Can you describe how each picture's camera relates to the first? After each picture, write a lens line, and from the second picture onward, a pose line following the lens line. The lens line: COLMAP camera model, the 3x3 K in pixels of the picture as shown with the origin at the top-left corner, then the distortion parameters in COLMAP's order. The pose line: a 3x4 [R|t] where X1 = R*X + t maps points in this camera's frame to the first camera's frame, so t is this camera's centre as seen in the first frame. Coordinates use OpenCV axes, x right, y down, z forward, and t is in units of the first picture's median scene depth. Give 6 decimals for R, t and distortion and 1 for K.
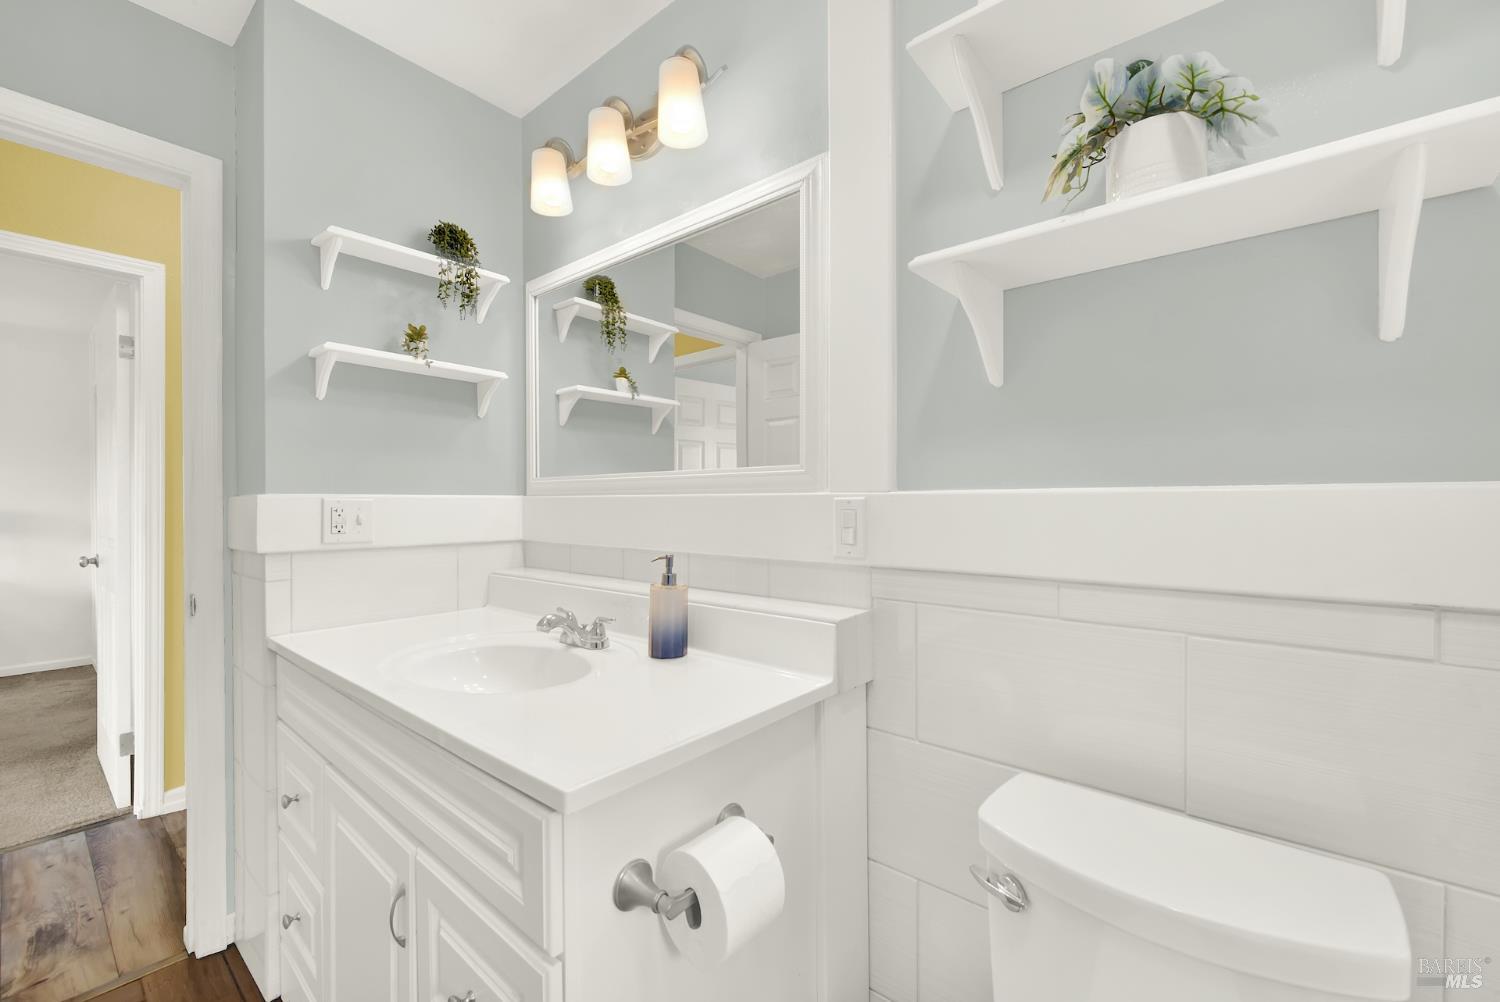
lens RADIAL K [[603.2, 0, 749.4], [0, 603.2, 506.7], [0, 0, 1]] dist [0.001300, -0.000146]
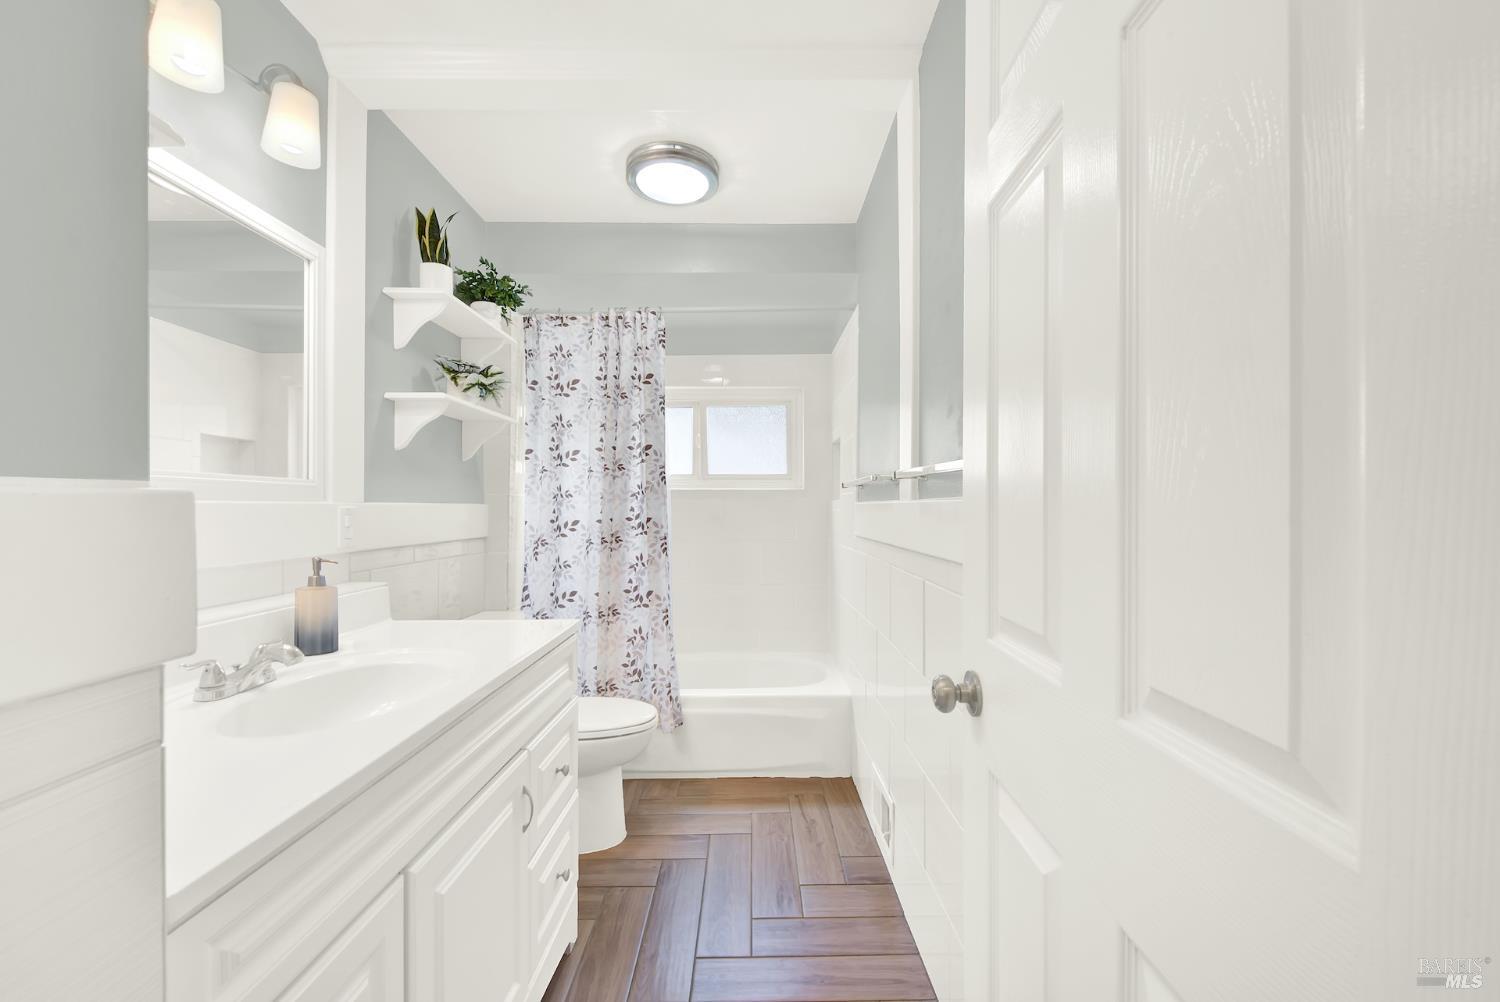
lens RADIAL K [[606.1, 0, 766.8], [0, 606.1, 501.7], [0, 0, 1]] dist [0.005219, 0.000538]
pose [[-0.648847, 0.004684, 0.760904, -1.504129], [0.001968, 0.999988, -0.004477, -0.017380], [-0.760916, -0.001408, -0.648849, 1.105587]]
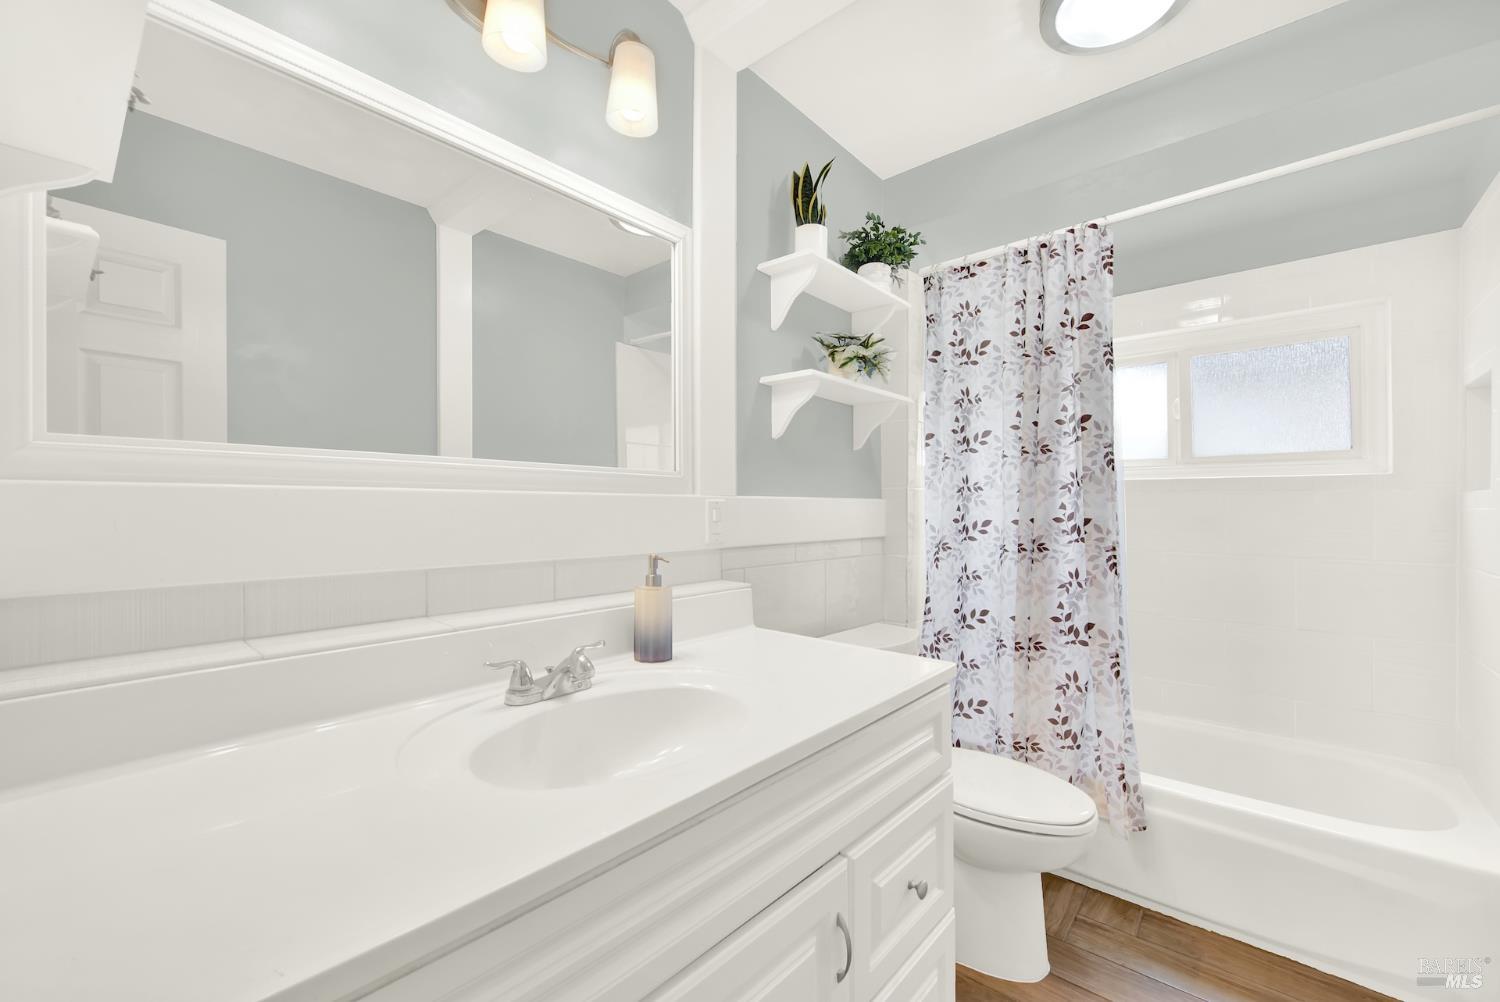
lens RADIAL K [[616.6, 0, 761.9], [0, 616.6, 493.4], [0, 0, 1]] dist [0.000690, -0.000268]
pose [[0.016947, 0.015784, 0.999732, -1.148712], [-0.002584, 0.999873, -0.015742, -0.007766], [-0.999853, -0.002316, 0.016985, 0.815456]]
